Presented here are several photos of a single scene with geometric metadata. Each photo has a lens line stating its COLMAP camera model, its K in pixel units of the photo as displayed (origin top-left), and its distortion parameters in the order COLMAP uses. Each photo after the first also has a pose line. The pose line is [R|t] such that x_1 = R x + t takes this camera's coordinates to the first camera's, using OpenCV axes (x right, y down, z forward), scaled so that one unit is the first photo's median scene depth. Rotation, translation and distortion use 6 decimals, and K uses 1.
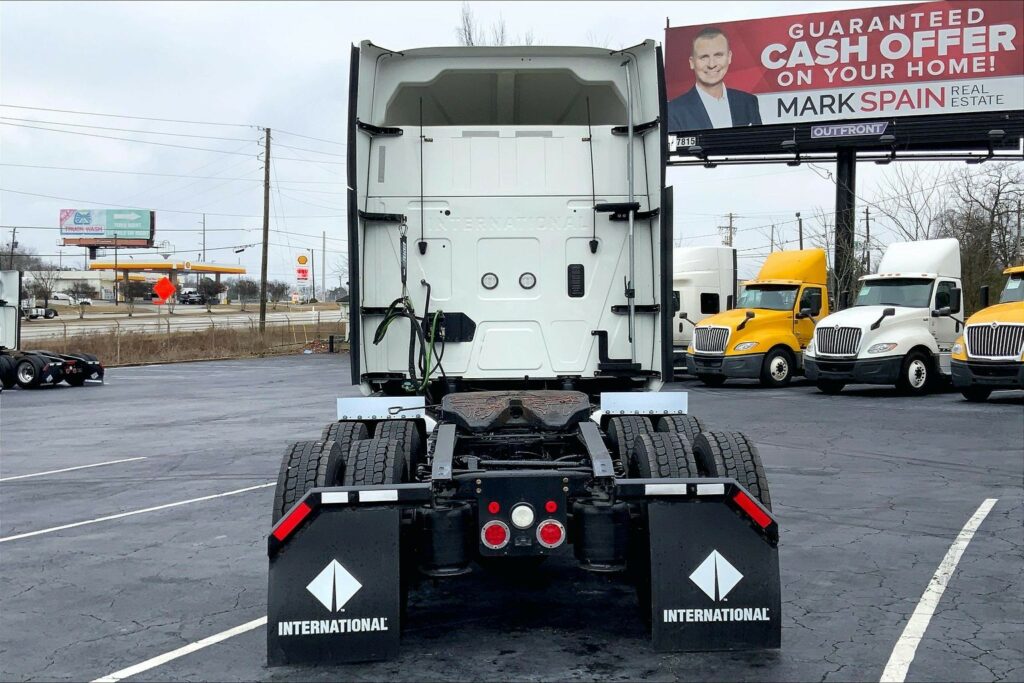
lens RADIAL K [[1049.8, 0, 505.6], [0, 1049.8, 338.3], [0, 0, 1]] dist [0.036219, 0.000000]
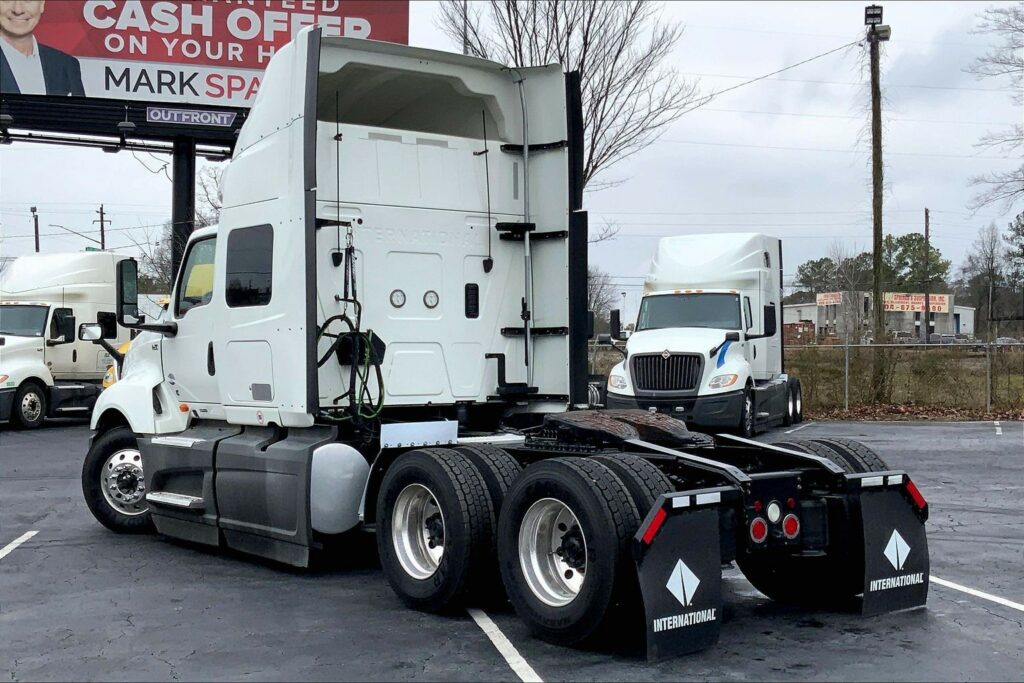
lens RADIAL K [[1370.5, 0, 503.6], [0, 1370.5, 344.7], [0, 0, 1]] dist [0.039542, 0.000000]
pose [[0.811593, 0.011550, 0.584108, -0.100661], [0.000694, 0.999785, -0.020735, 0.001686], [-0.584222, 0.017234, 0.811411, -0.003640]]
